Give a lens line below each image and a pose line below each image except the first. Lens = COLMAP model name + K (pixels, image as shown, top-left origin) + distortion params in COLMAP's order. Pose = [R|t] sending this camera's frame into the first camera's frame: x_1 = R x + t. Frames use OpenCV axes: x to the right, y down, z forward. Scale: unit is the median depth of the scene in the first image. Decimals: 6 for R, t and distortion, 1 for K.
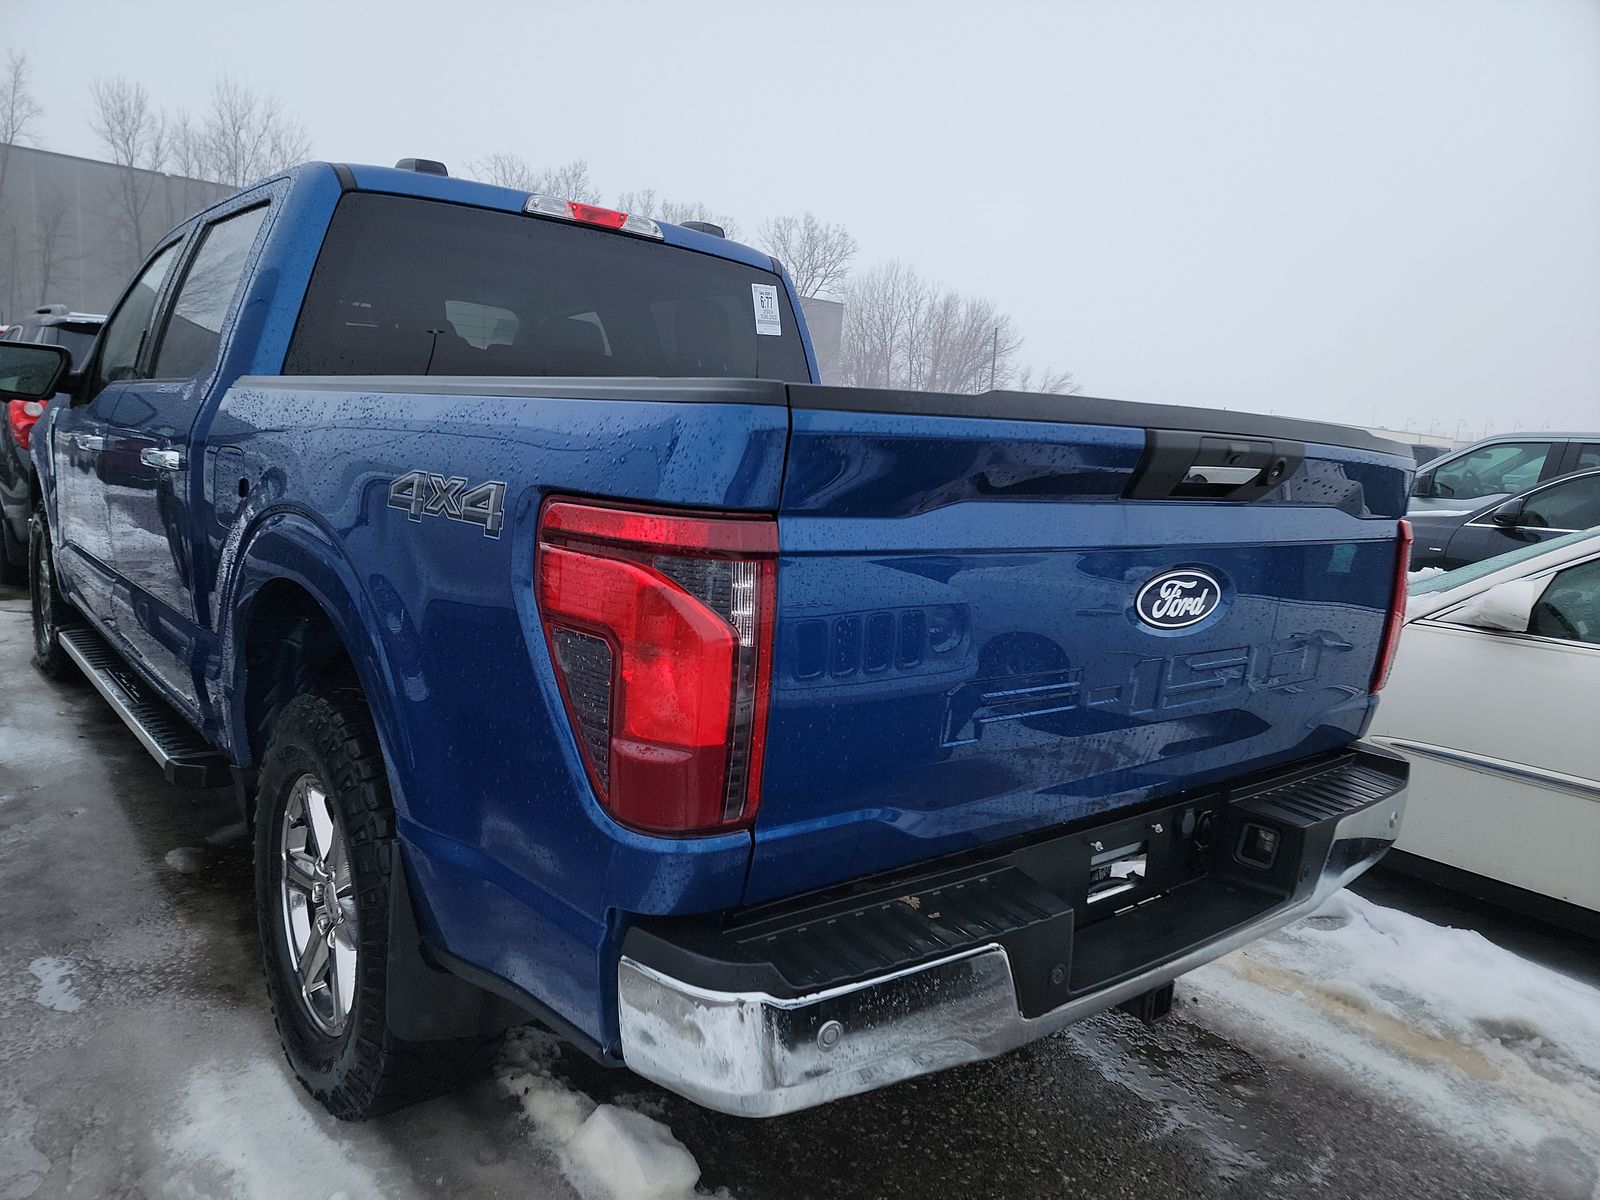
lens RADIAL K [[1110.7, 0, 797.8], [0, 1110.7, 610.8], [0, 0, 1]] dist [0.093590, -0.079845]
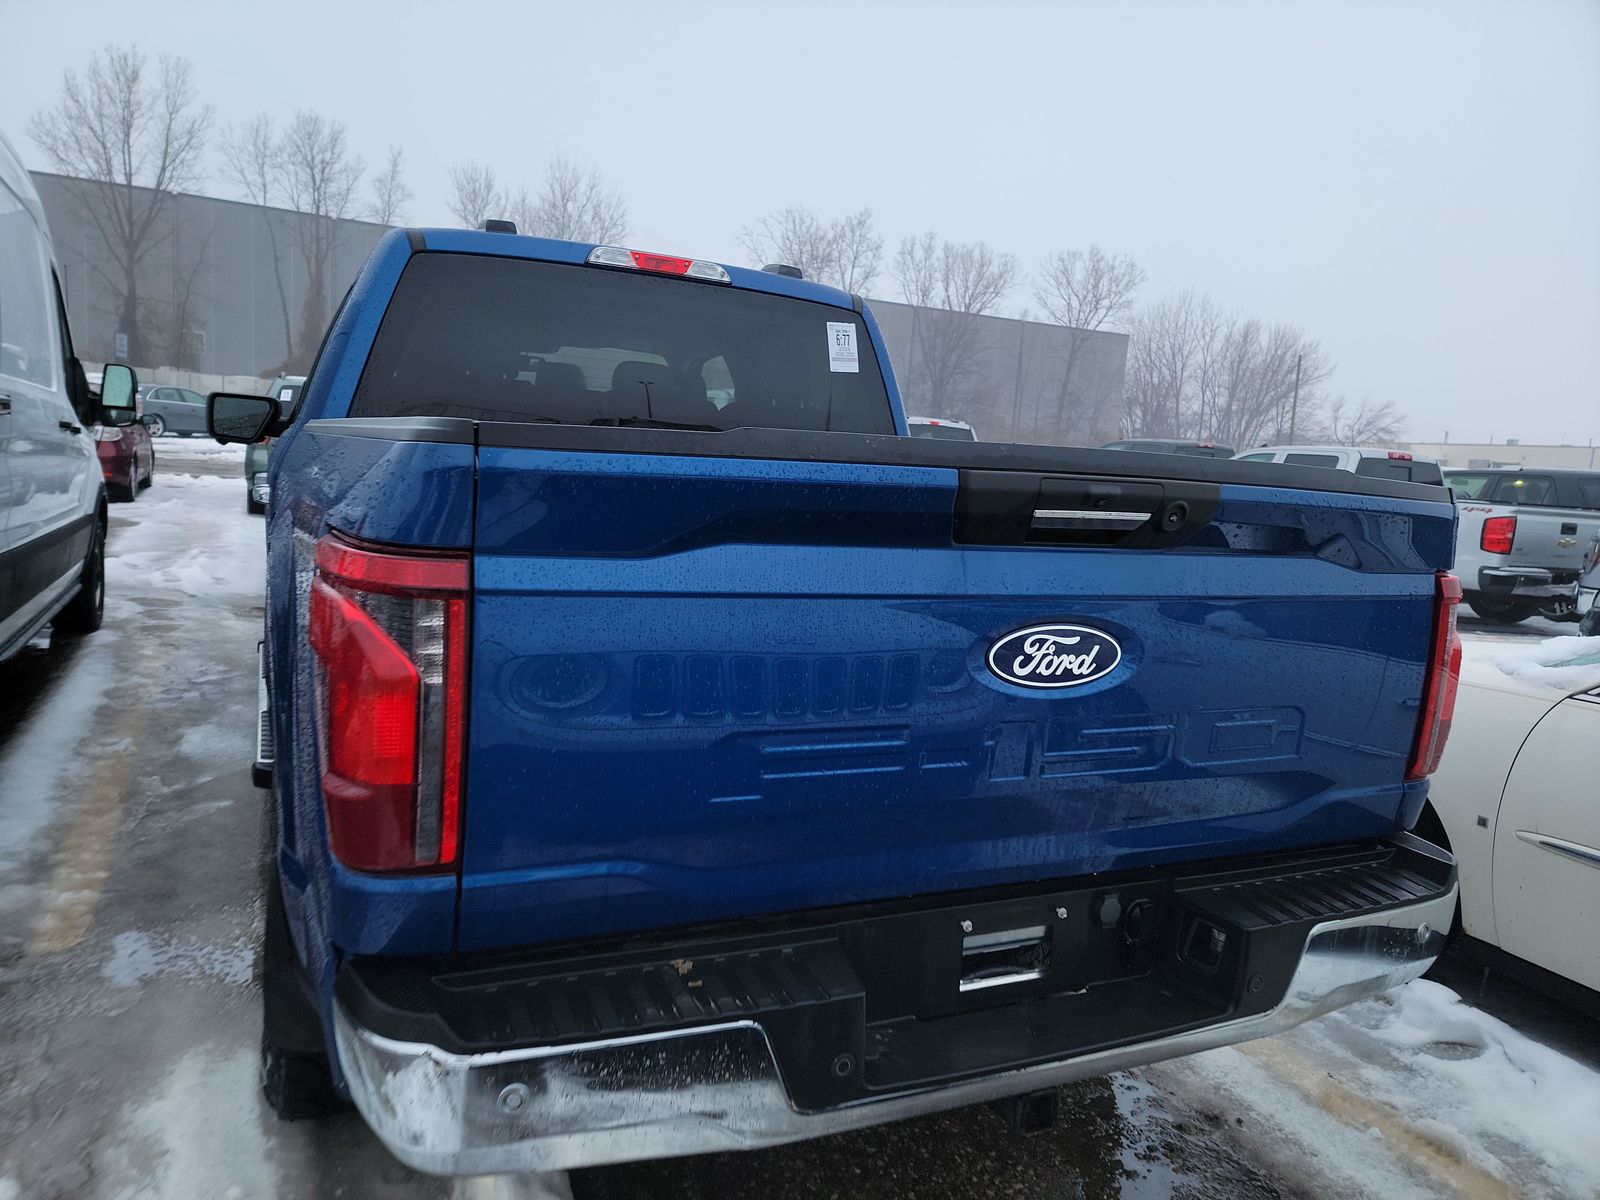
lens RADIAL K [[1117.5, 0, 794.2], [0, 1117.5, 578.8], [0, 0, 1]] dist [0.075247, -0.063929]
pose [[0.968253, 0.025802, -0.248637, 0.222578], [-0.040500, 0.997709, -0.054181, -0.009119], [0.246669, 0.062531, 0.967080, 0.045405]]
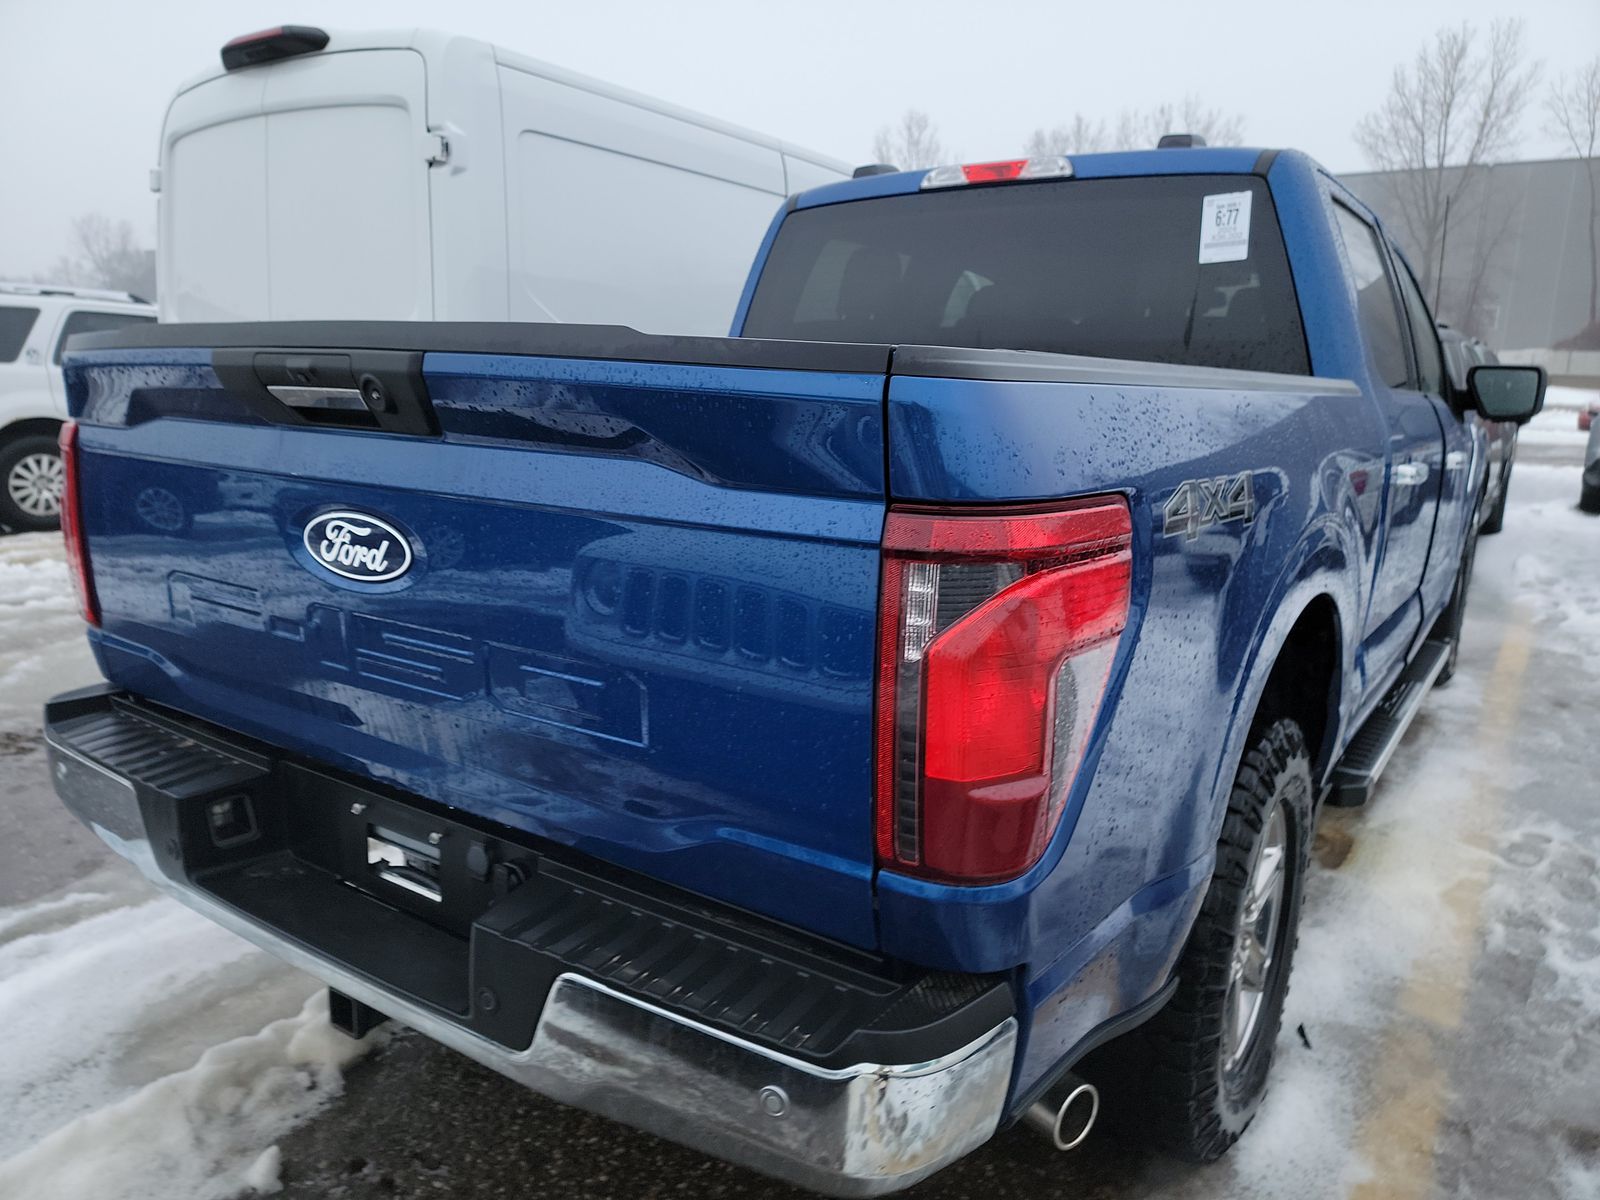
lens RADIAL K [[1117.5, 0, 794.2], [0, 1117.5, 578.8], [0, 0, 1]] dist [0.075247, -0.063929]
pose [[0.260243, 0.111391, -0.959096, 0.776737], [-0.155101, 0.985246, 0.072343, -0.061841], [0.953004, 0.129930, 0.273681, 0.672957]]
